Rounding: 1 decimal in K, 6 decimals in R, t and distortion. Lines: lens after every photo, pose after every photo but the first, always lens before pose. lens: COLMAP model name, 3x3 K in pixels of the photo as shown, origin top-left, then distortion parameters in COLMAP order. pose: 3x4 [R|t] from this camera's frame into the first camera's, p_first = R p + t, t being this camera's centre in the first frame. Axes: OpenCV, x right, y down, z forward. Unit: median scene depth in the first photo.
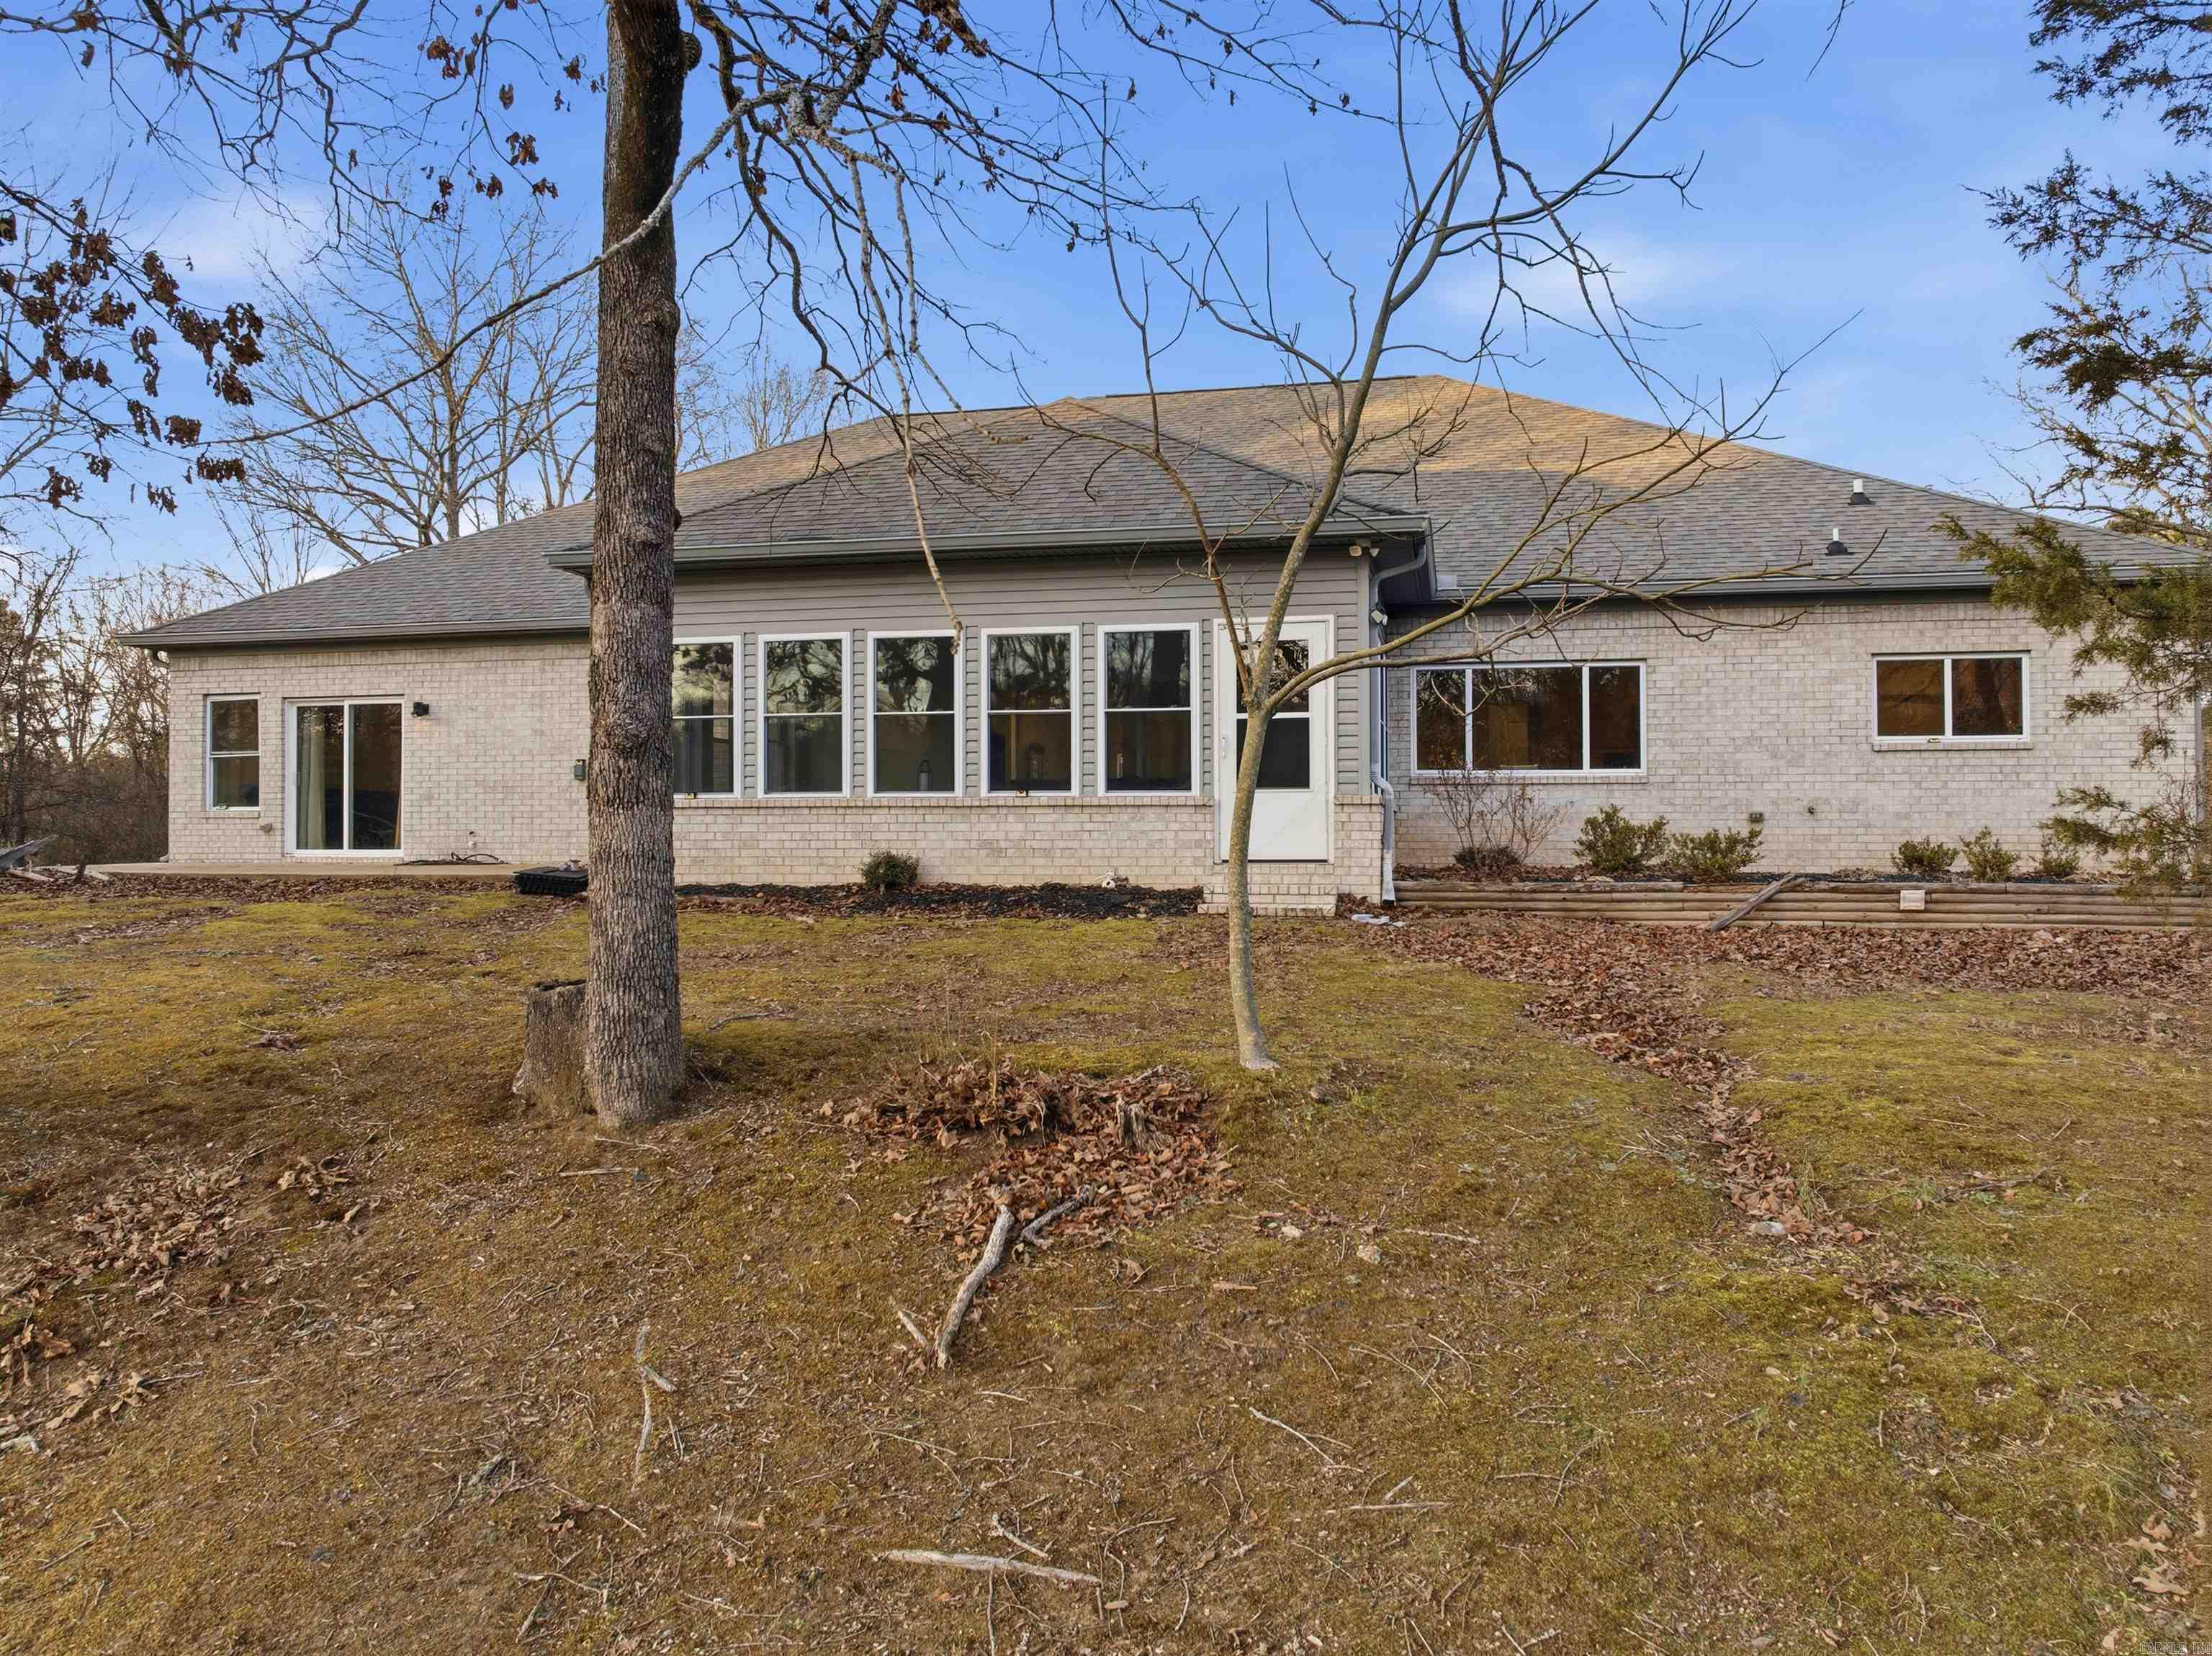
lens RADIAL K [[1553.0, 0, 1115.7], [0, 1553.0, 827.1], [0, 0, 1]] dist [-0.033235, -0.002046]
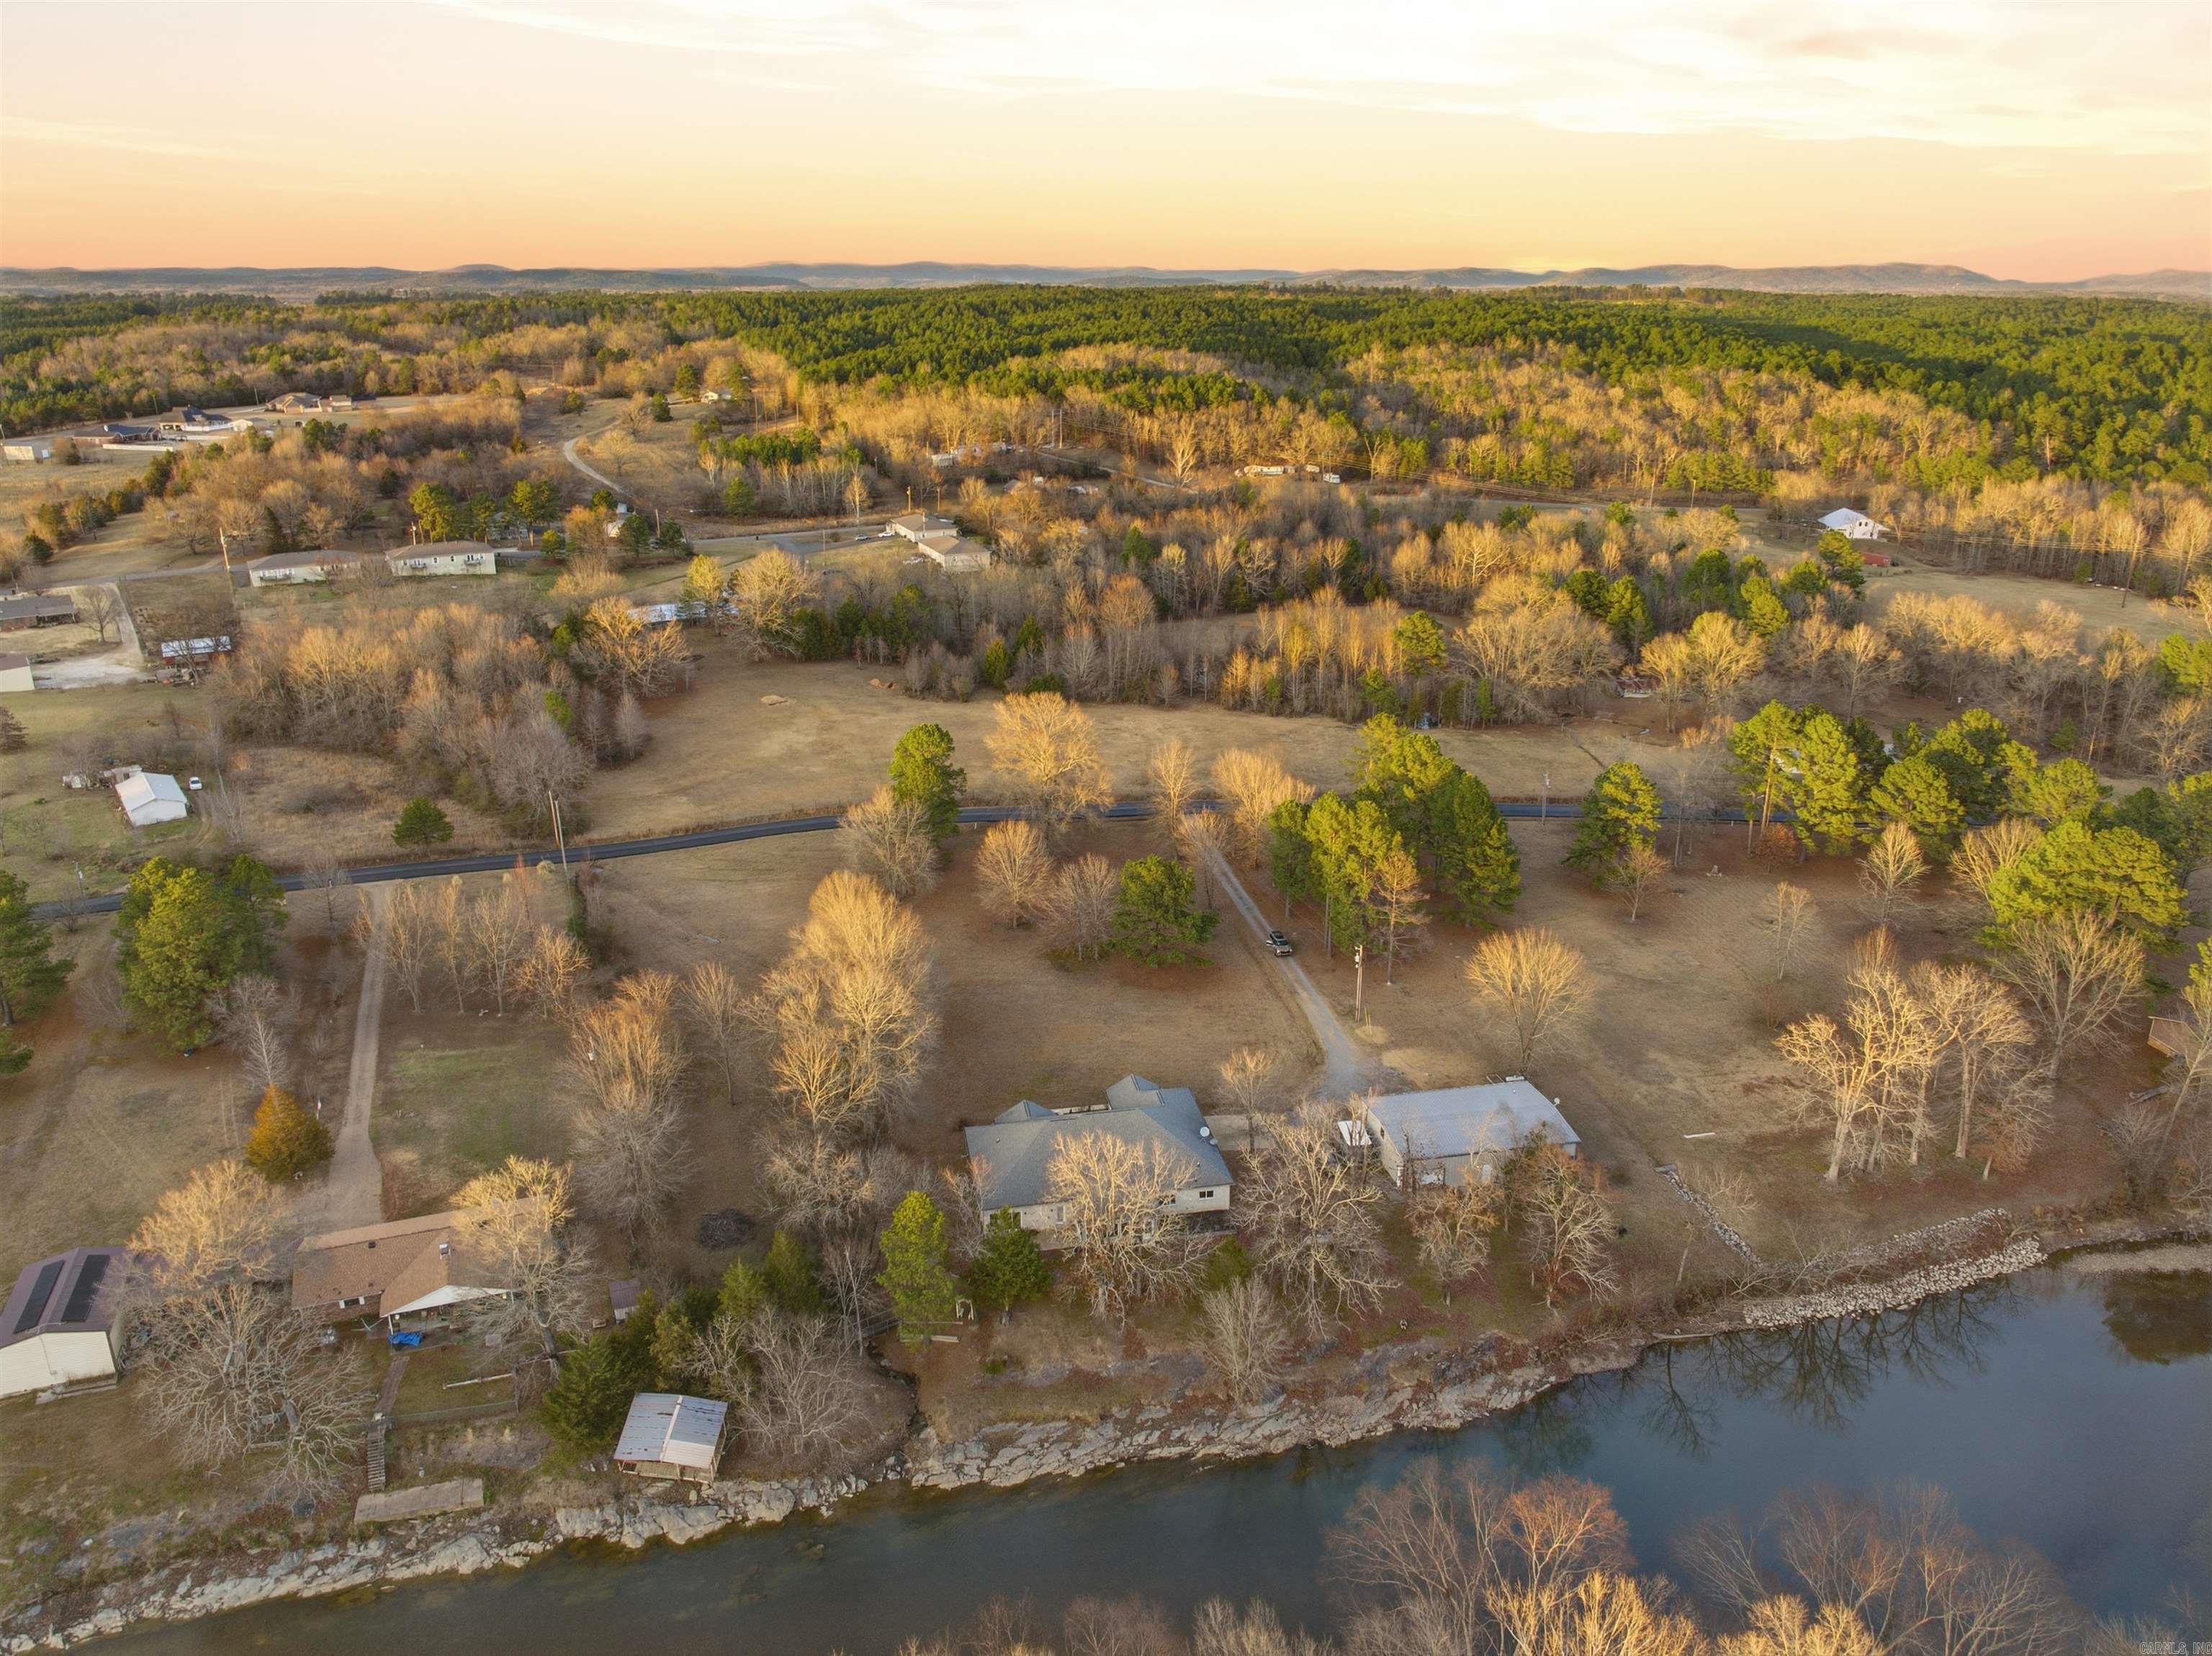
lens RADIAL K [[1553.0, 0, 1099.1], [0, 1553.0, 827.3], [0, 0, 1]] dist [-0.033235, -0.002046]
pose [[0.924553, -0.137021, 0.355565, -3.493111], [0.003974, 0.936529, 0.350568, -6.153787], [-0.381032, -0.322706, 0.866415, -6.972034]]
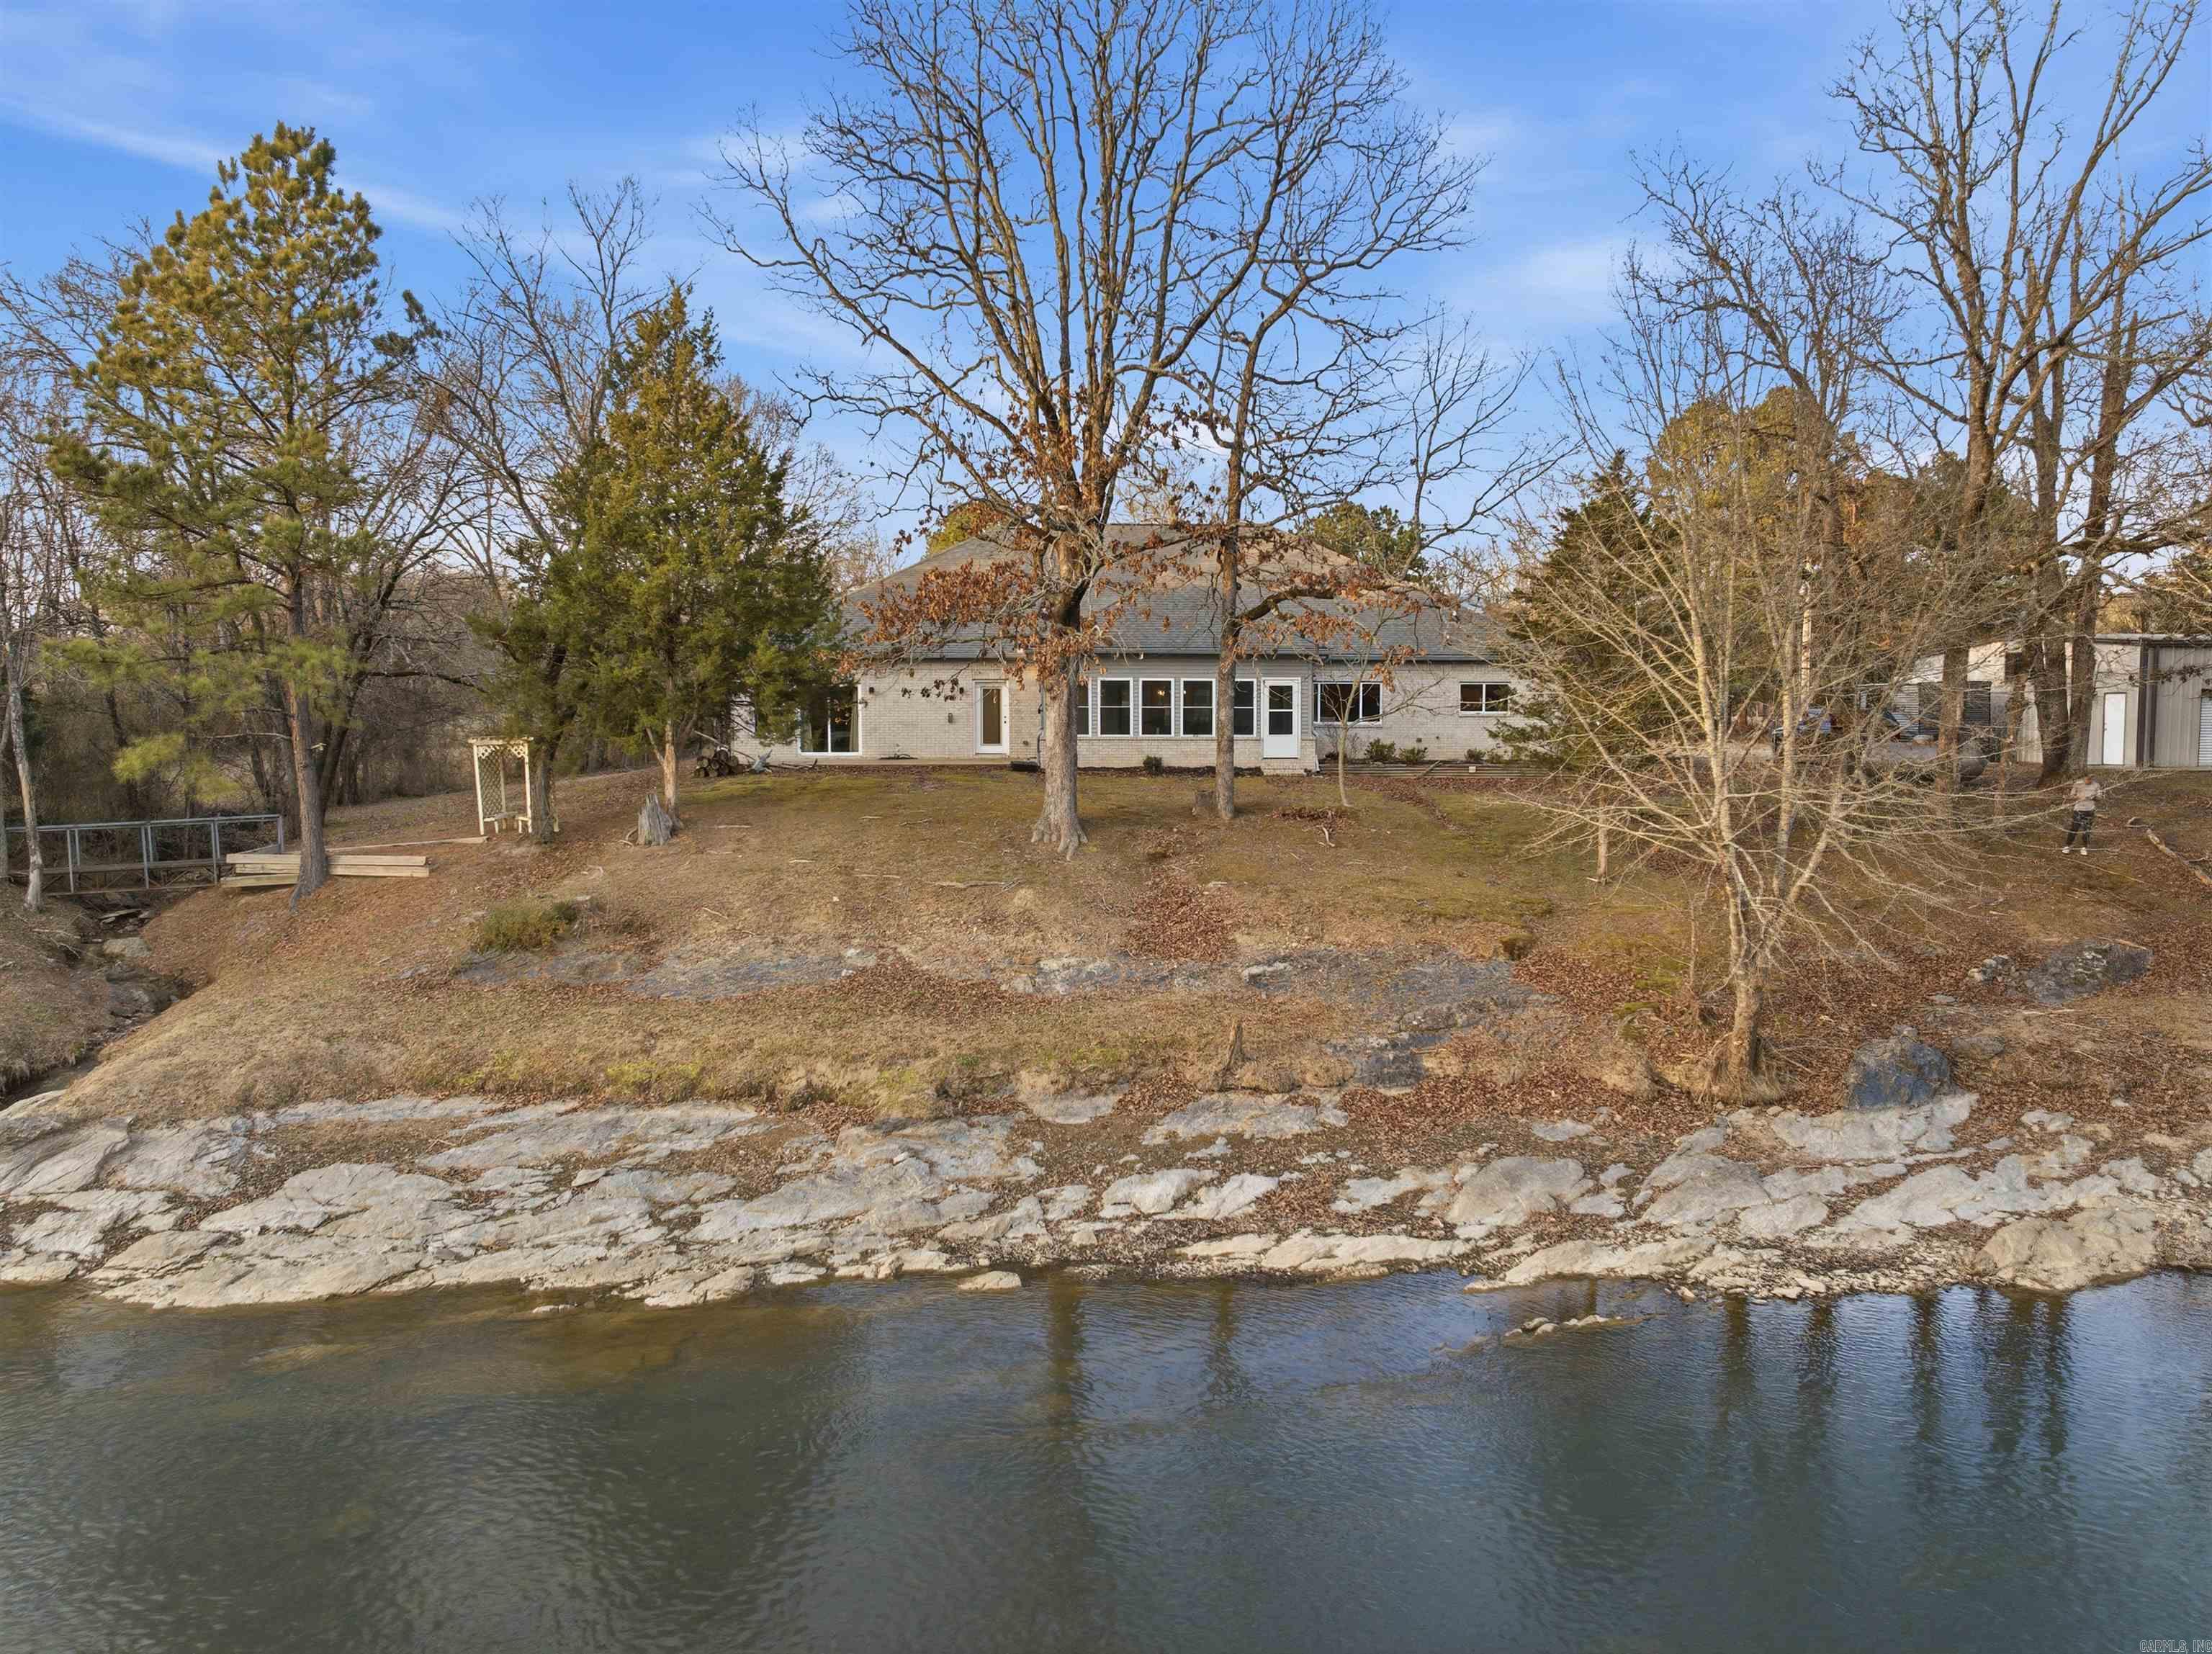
lens RADIAL K [[1553.1, 0, 1115.6], [0, 1553.1, 830.1], [0, 0, 1]] dist [-0.033235, -0.002046]
pose [[0.966441, -0.020028, 0.256106, -0.948866], [-0.002396, 0.996210, 0.086946, -0.096930], [-0.256877, -0.084642, 0.962730, -1.781162]]
